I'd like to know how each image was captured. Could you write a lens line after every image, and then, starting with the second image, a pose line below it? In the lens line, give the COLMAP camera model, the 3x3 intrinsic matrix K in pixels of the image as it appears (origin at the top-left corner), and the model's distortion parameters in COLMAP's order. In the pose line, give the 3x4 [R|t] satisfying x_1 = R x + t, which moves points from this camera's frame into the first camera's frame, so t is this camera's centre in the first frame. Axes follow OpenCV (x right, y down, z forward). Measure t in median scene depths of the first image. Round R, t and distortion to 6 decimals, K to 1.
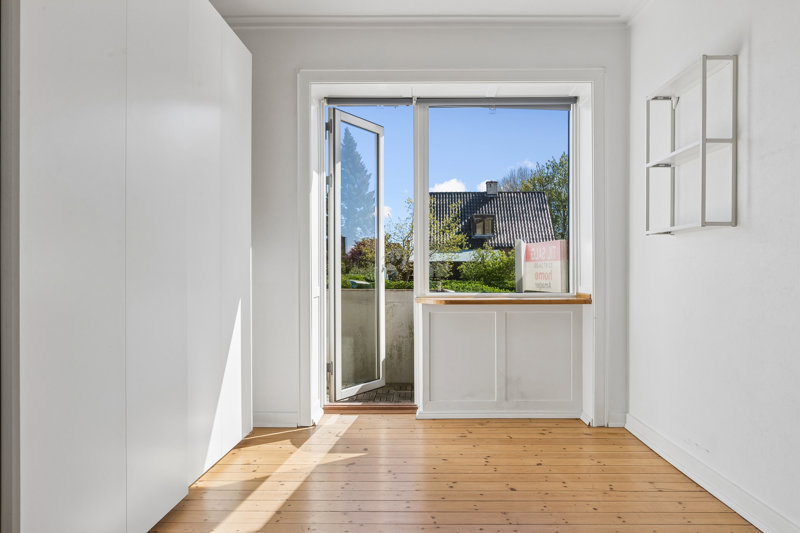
lens RADIAL K [[570.8, 0, 400.0], [0, 570.8, 266.5], [0, 0, 1]] dist [0.039943, -0.000169]
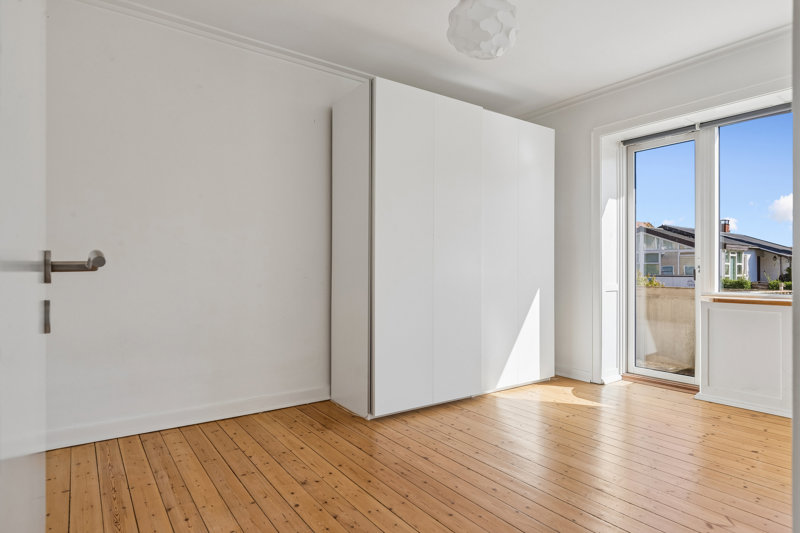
lens RADIAL K [[471.6, 0, 400.0], [0, 471.6, 266.5], [0, 0, 1]] dist [-0.000339, -0.000102]
pose [[0.567985, -0.000297, -0.823039, 0.503696], [-0.000668, 0.999999, -0.000821, -0.003091], [0.823039, 0.001016, 0.567984, -0.046923]]
